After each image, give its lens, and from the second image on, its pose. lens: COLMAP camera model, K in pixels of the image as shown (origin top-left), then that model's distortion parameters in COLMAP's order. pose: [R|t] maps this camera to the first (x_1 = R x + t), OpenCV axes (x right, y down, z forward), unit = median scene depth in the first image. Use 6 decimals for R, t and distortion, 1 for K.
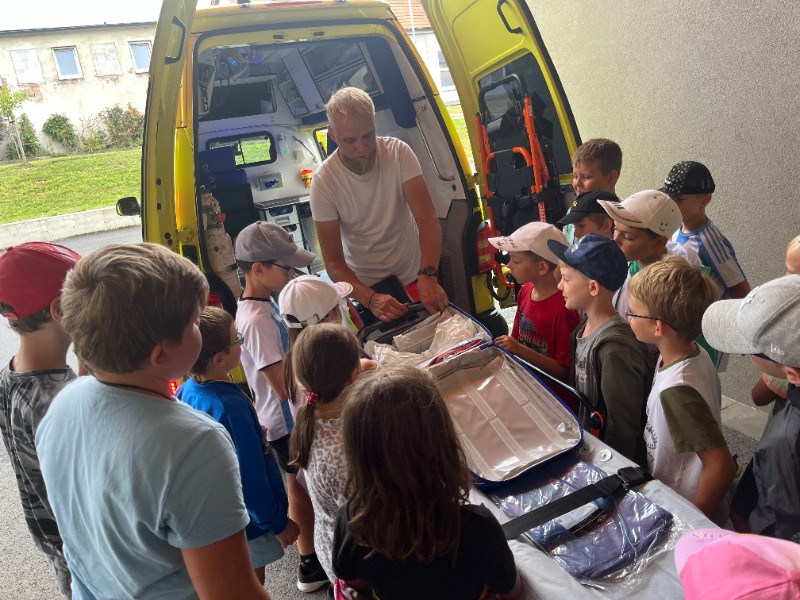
lens RADIAL K [[602.5, 0, 406.1], [0, 602.5, 303.8], [0, 0, 1]] dist [0.009071, -0.029512]
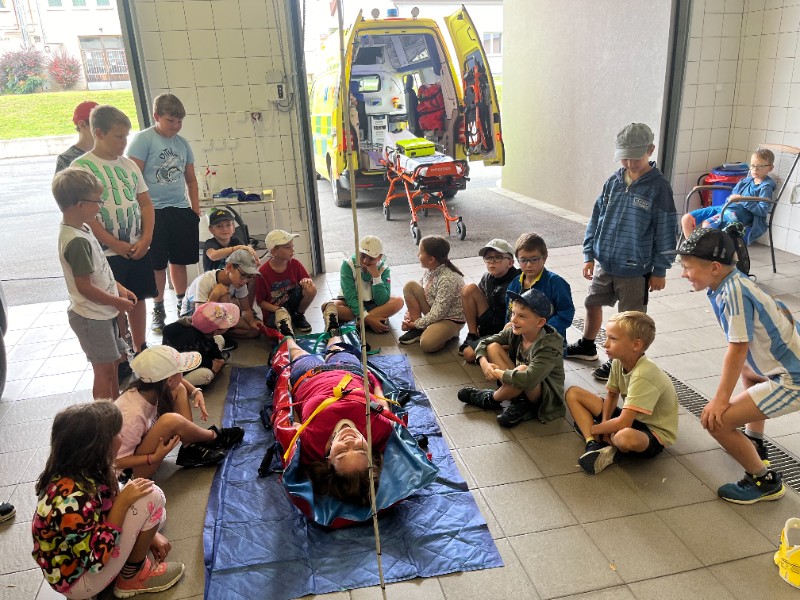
lens RADIAL K [[602.5, 0, 395.2], [0, 602.5, 299.9], [0, 0, 1]] dist [0.009071, -0.029512]
pose [[0.978246, 0.140623, -0.152510, 0.313594], [-0.132558, 0.989242, 0.061869, 0.429998], [0.159570, -0.040307, 0.986363, -1.310110]]
